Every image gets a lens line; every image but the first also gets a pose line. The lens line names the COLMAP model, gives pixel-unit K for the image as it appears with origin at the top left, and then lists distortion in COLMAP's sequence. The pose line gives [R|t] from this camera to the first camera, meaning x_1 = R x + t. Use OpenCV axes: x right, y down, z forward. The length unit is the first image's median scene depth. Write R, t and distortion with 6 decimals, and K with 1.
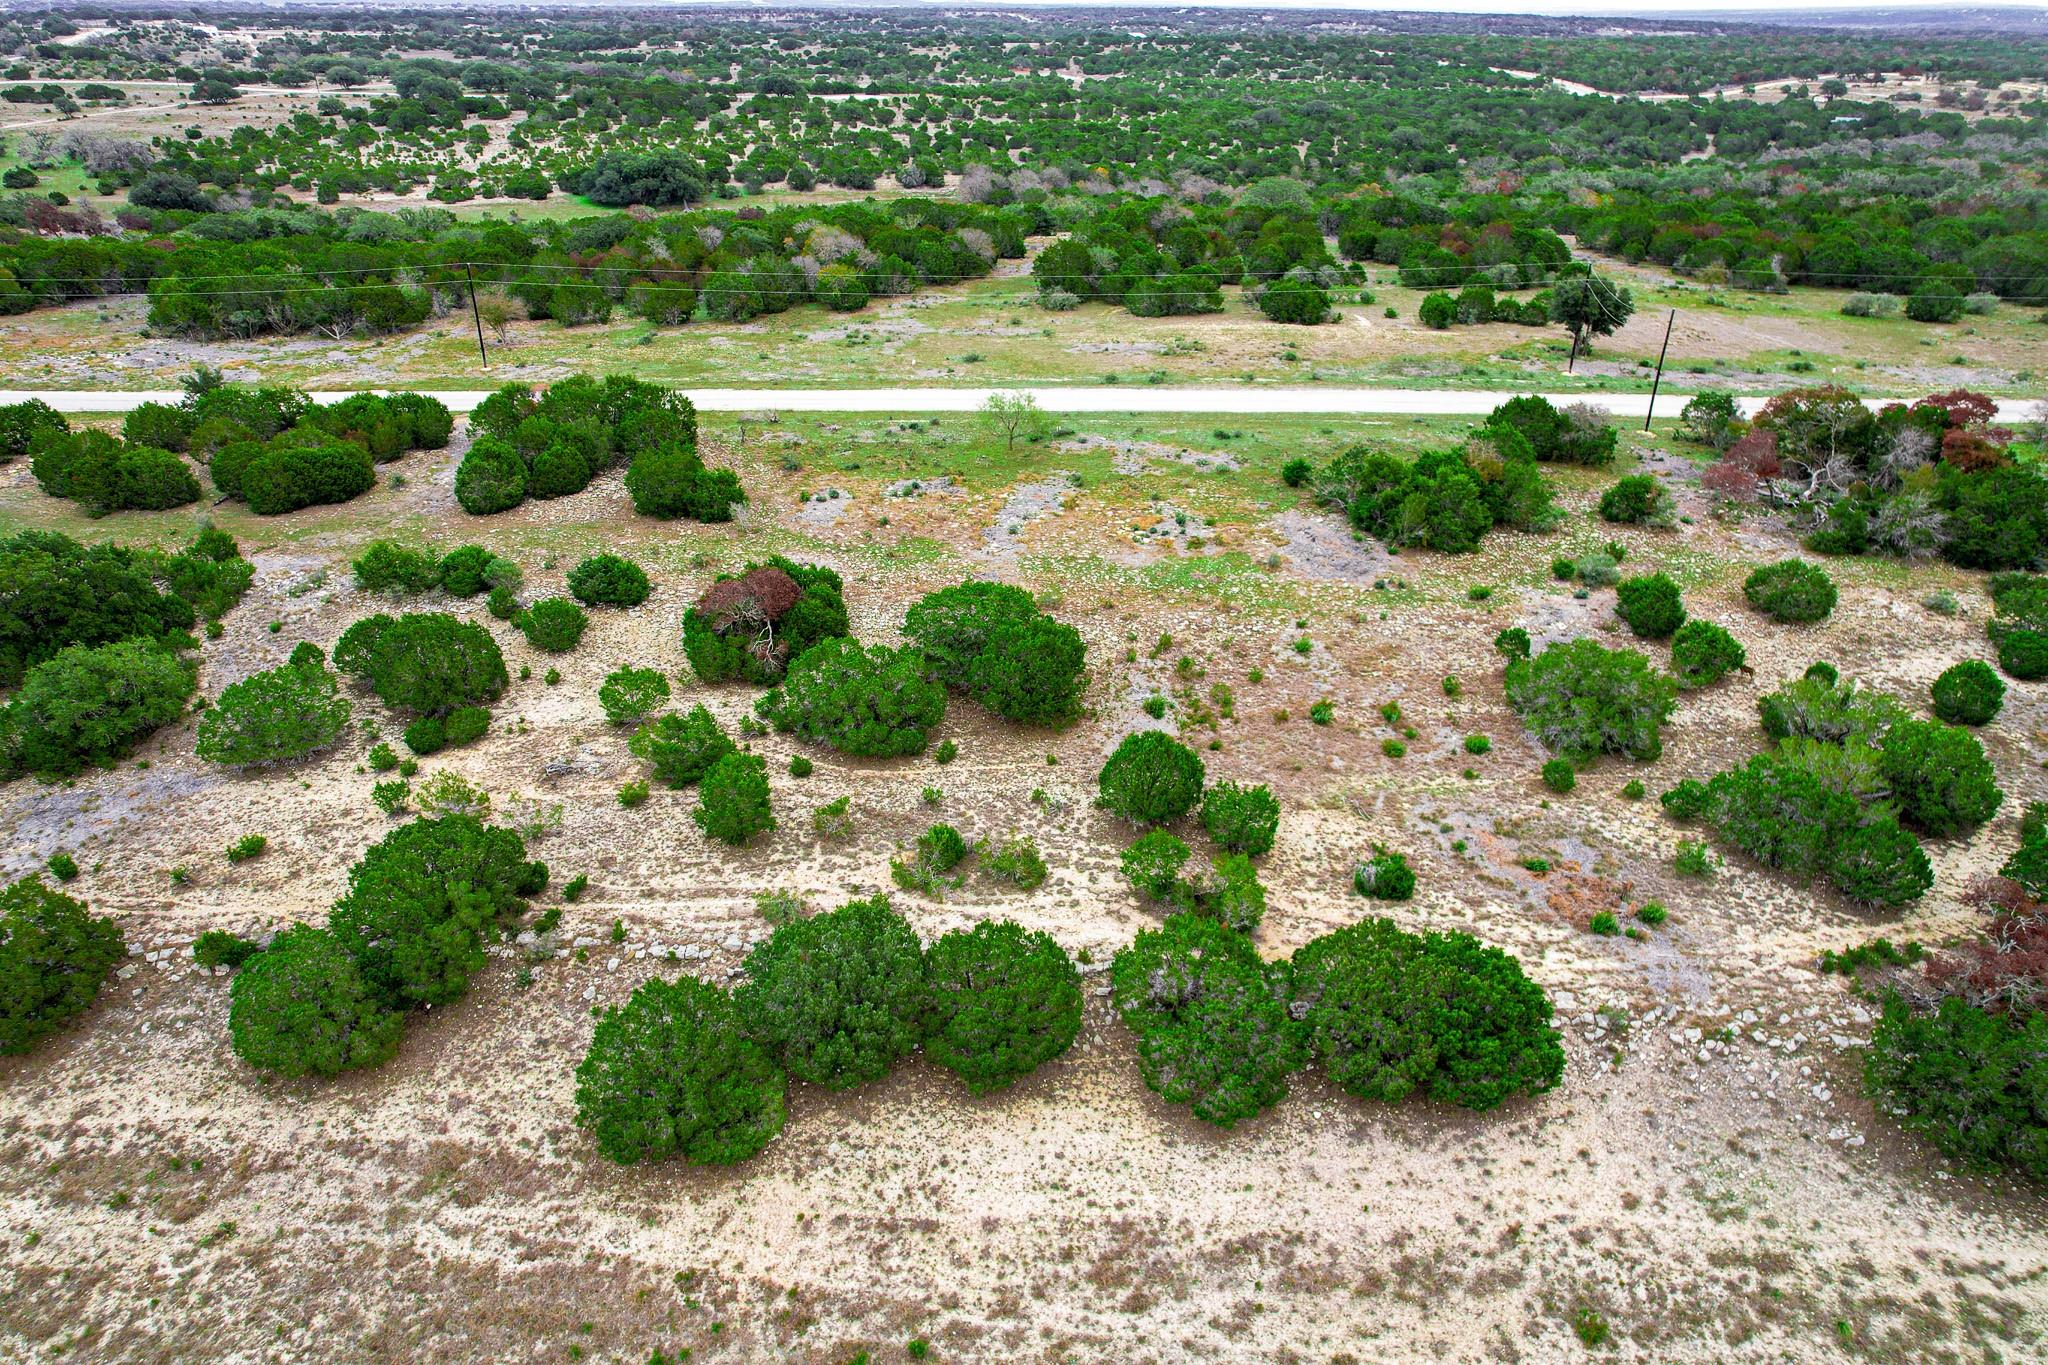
lens RADIAL K [[1308.0, 0, 1019.9], [0, 1308.0, 682.3], [0, 0, 1]] dist [-0.077631, 0.069168]
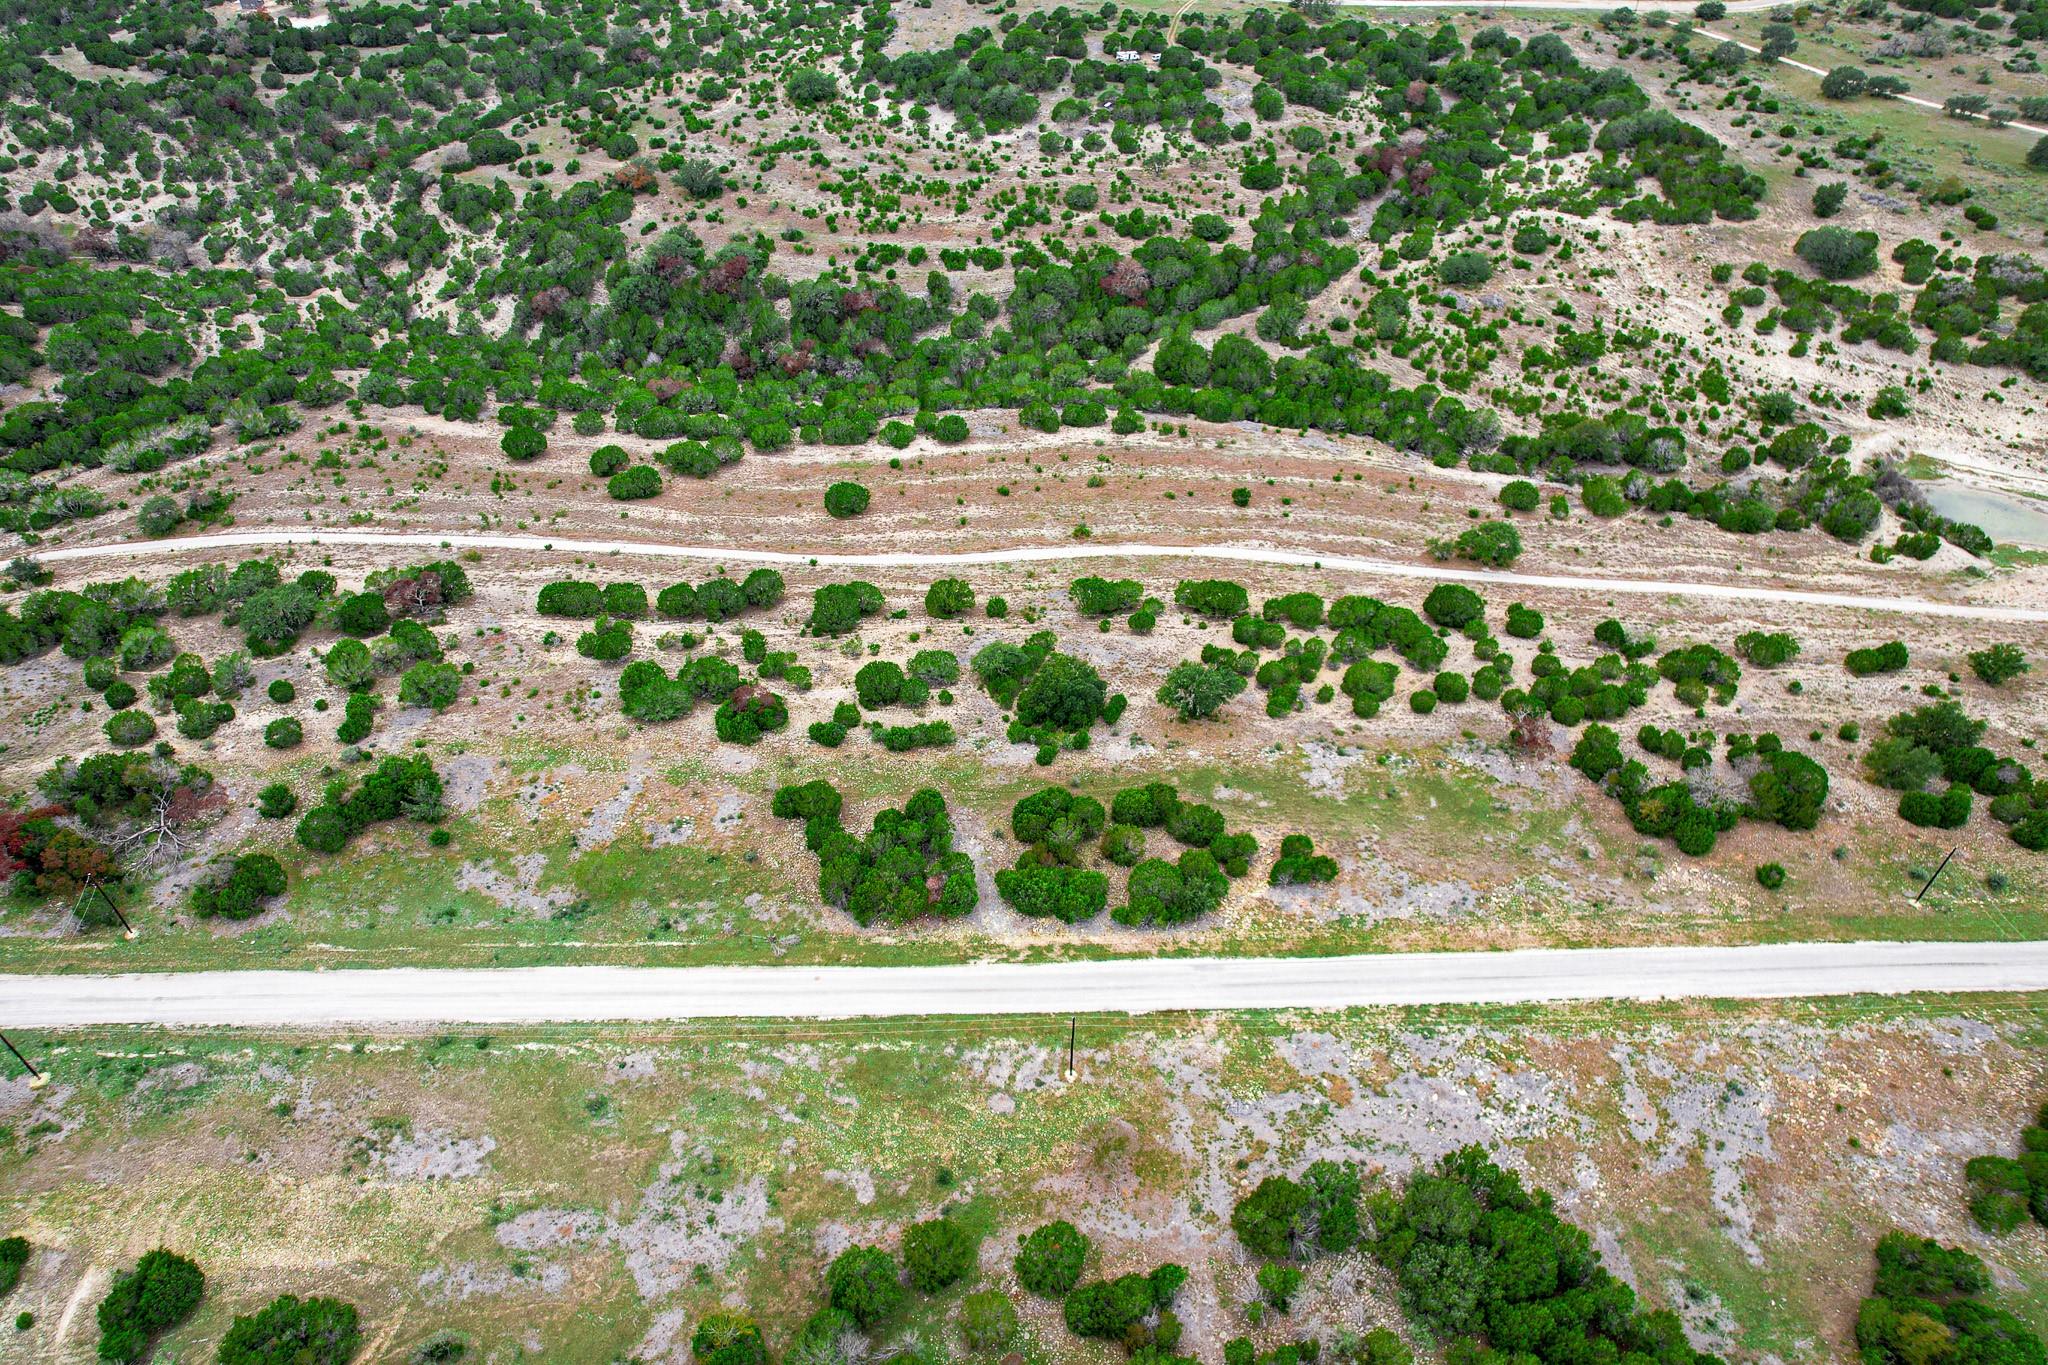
lens RADIAL K [[1308.0, 0, 1025.3], [0, 1308.0, 686.1], [0, 0, 1]] dist [-0.077631, 0.069168]
pose [[-0.997731, 0.036702, -0.056449, -0.449155], [-0.039383, 0.361899, 0.931385, -1.816180], [0.054612, 0.931495, -0.359632, 1.476665]]
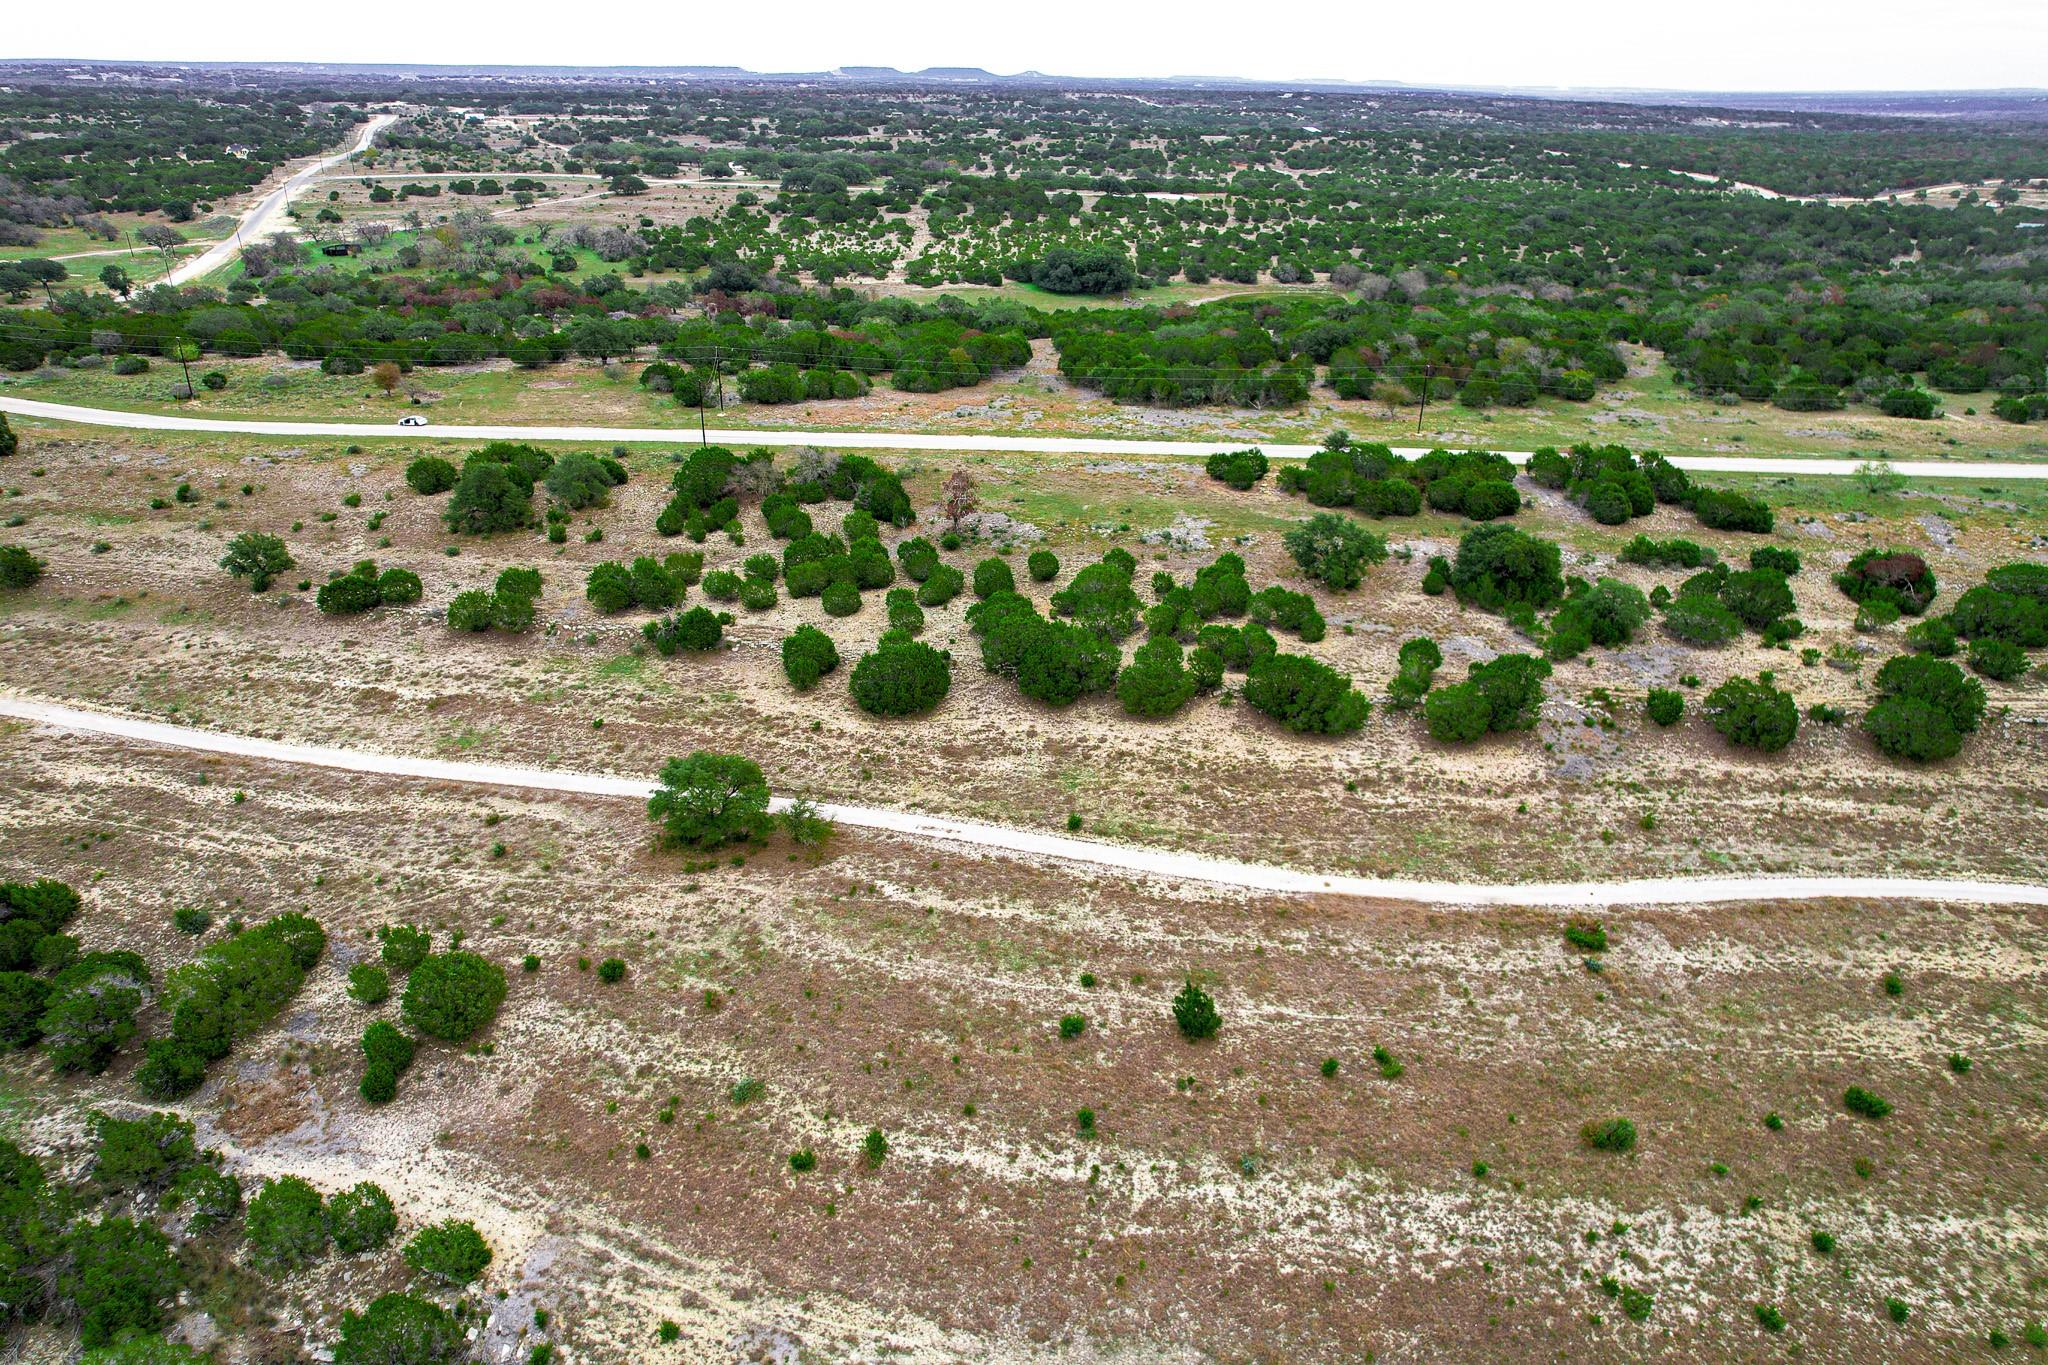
lens RADIAL K [[1308.0, 0, 1020.6], [0, 1308.0, 676.5], [0, 0, 1]] dist [-0.077631, 0.069168]
pose [[0.999198, 0.025689, -0.030729, -1.122758], [-0.027174, 0.998432, -0.048938, 0.170856], [0.029424, 0.049734, 0.998329, -0.693680]]
